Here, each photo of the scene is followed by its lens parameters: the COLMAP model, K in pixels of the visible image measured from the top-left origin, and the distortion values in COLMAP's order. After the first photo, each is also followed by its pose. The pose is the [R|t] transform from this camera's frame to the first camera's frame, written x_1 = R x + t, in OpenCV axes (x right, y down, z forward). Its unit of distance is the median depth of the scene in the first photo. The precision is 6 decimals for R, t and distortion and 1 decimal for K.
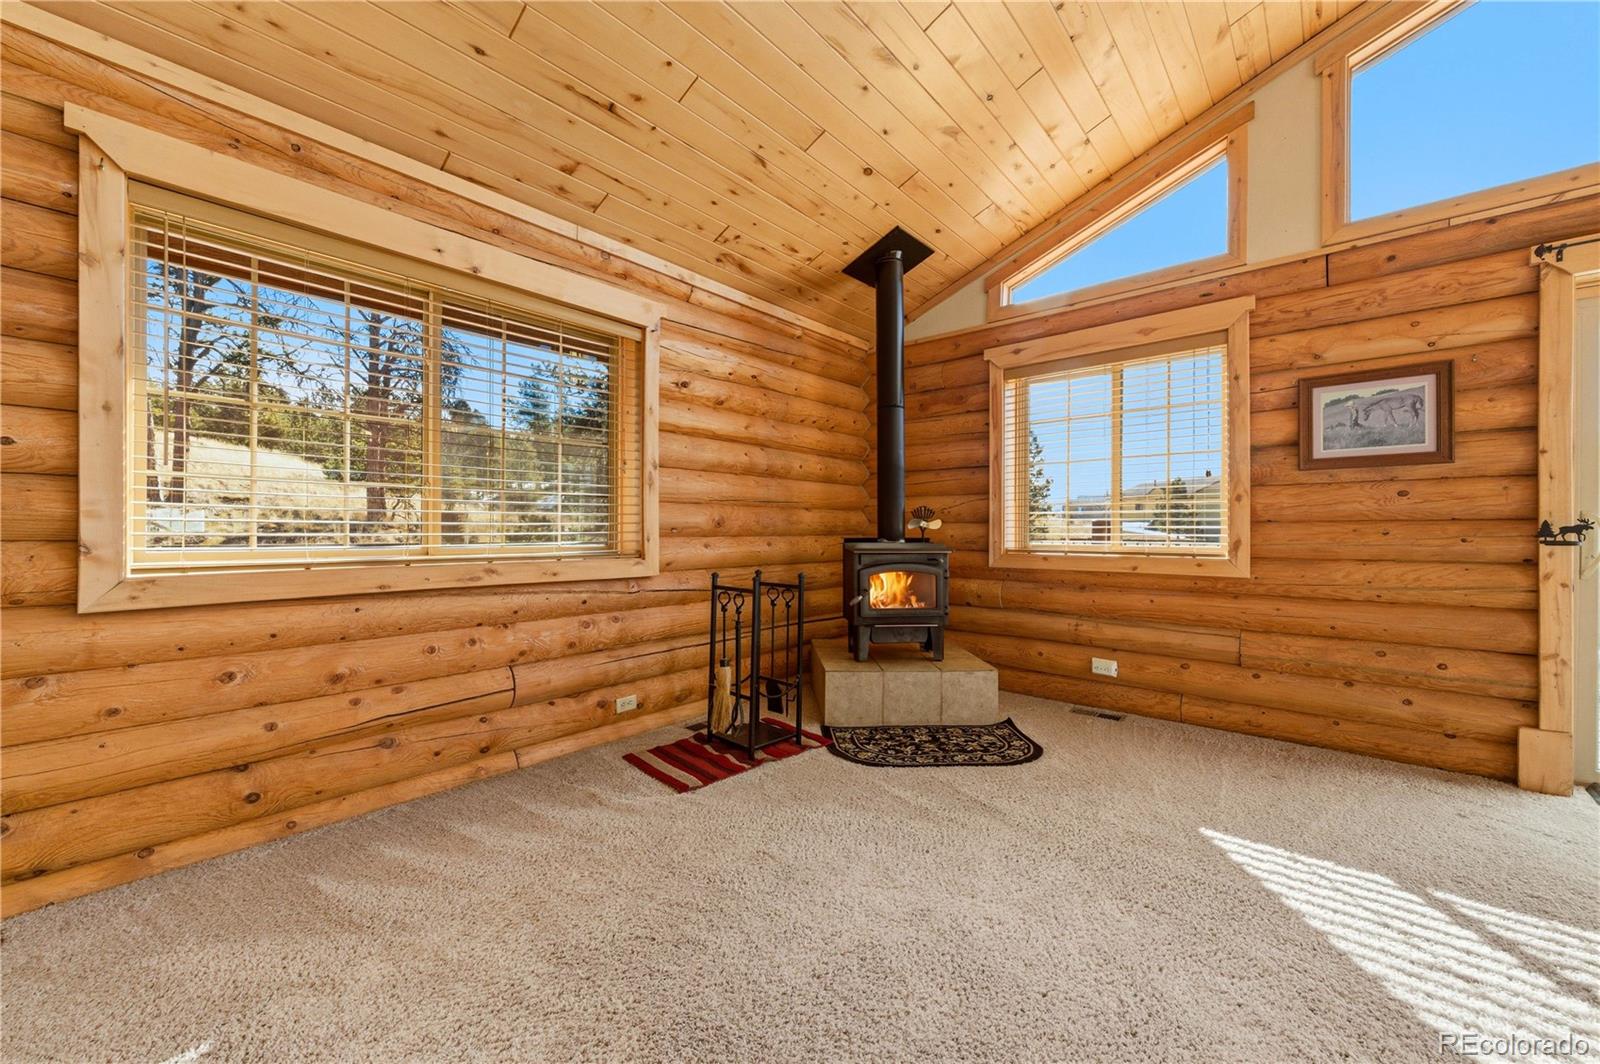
lens RADIAL K [[627.0, 0, 792.0], [0, 627.0, 532.8], [0, 0, 1]] dist [0.004567, -0.001354]
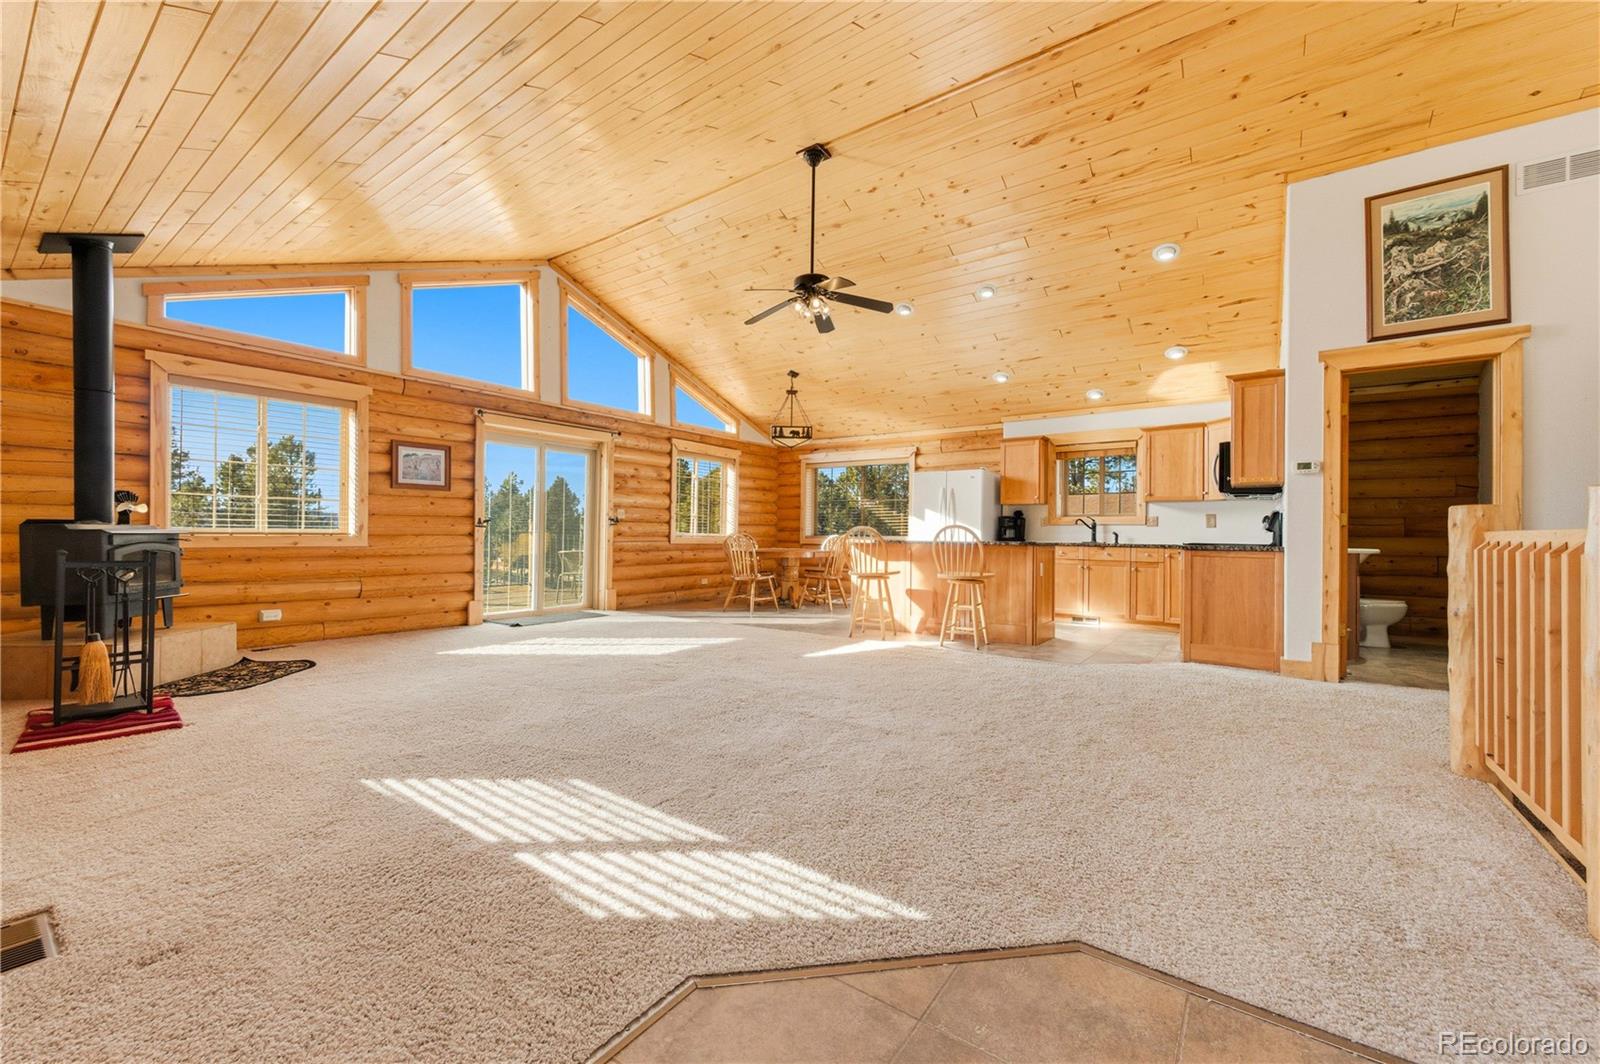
lens RADIAL K [[627.0, 0, 798.4], [0, 627.0, 530.3], [0, 0, 1]] dist [0.004567, -0.001354]
pose [[-0.090917, 0.002139, 0.995856, -1.142723], [-0.005176, 0.999983, -0.002620, 0.025308], [-0.995845, -0.005392, -0.090905, -0.041741]]
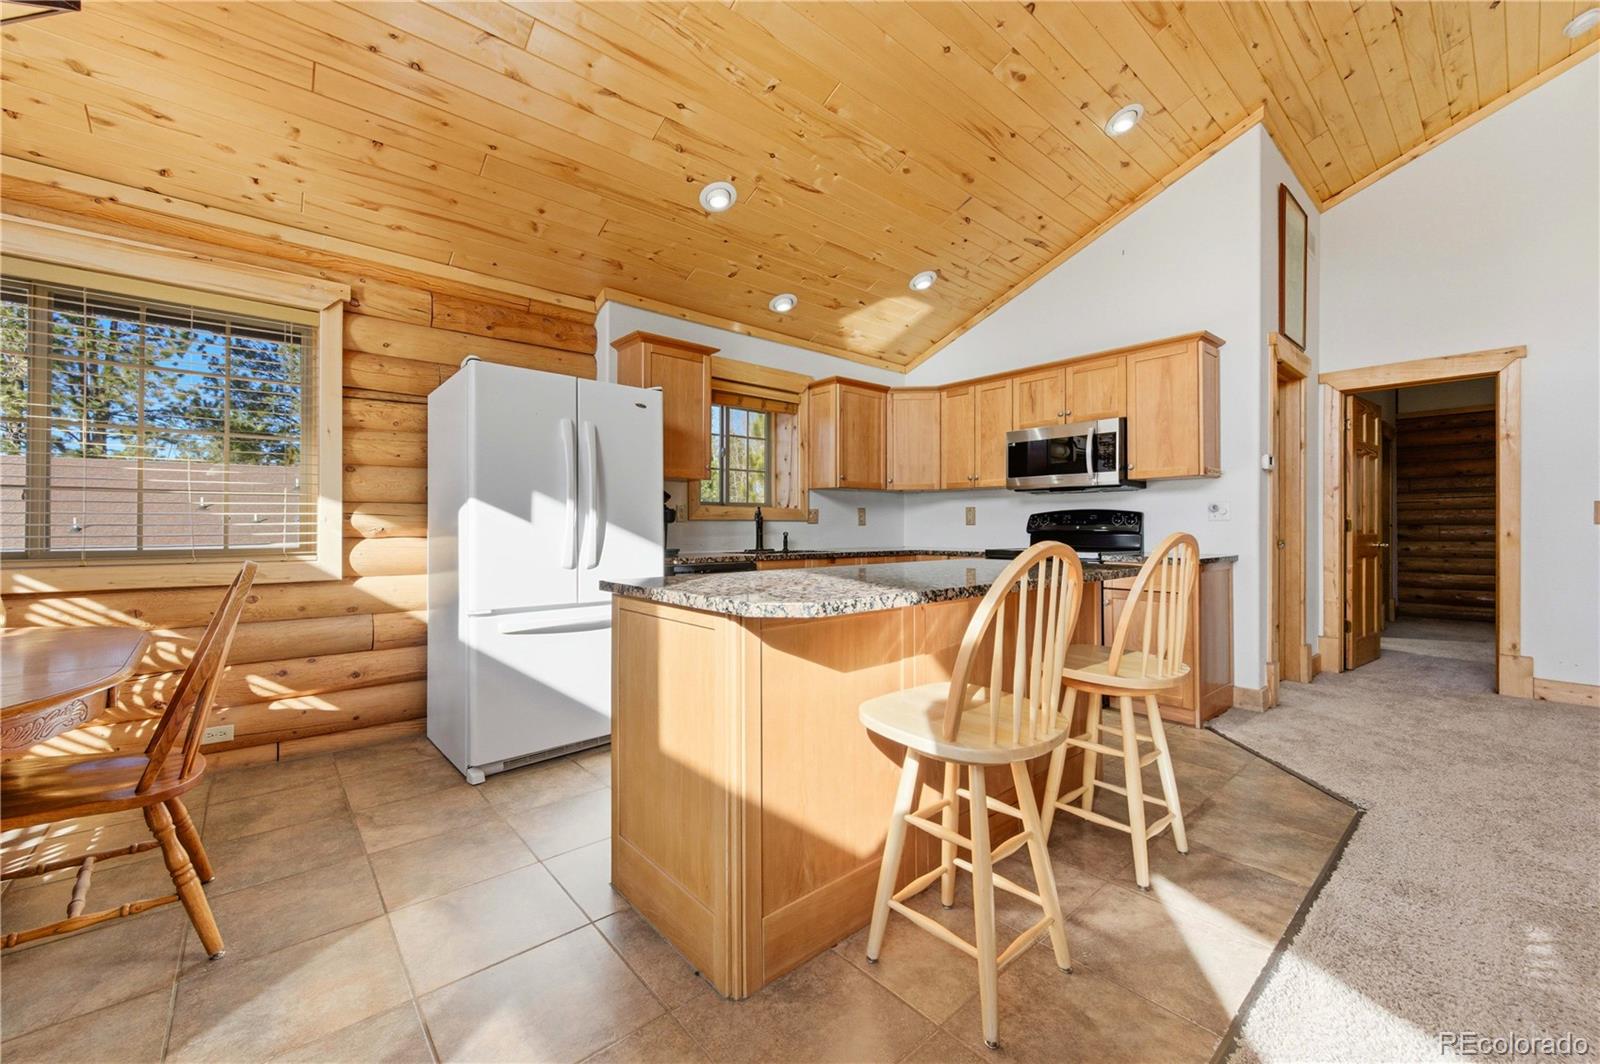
lens RADIAL K [[627.0, 0, 789.1], [0, 627.0, 524.6], [0, 0, 1]] dist [0.004567, -0.001354]
pose [[-0.990135, -0.003769, 0.140067, 0.797812], [-0.003275, 0.999988, 0.003759, -0.003982], [-0.140079, 0.003263, -0.990135, 0.029684]]
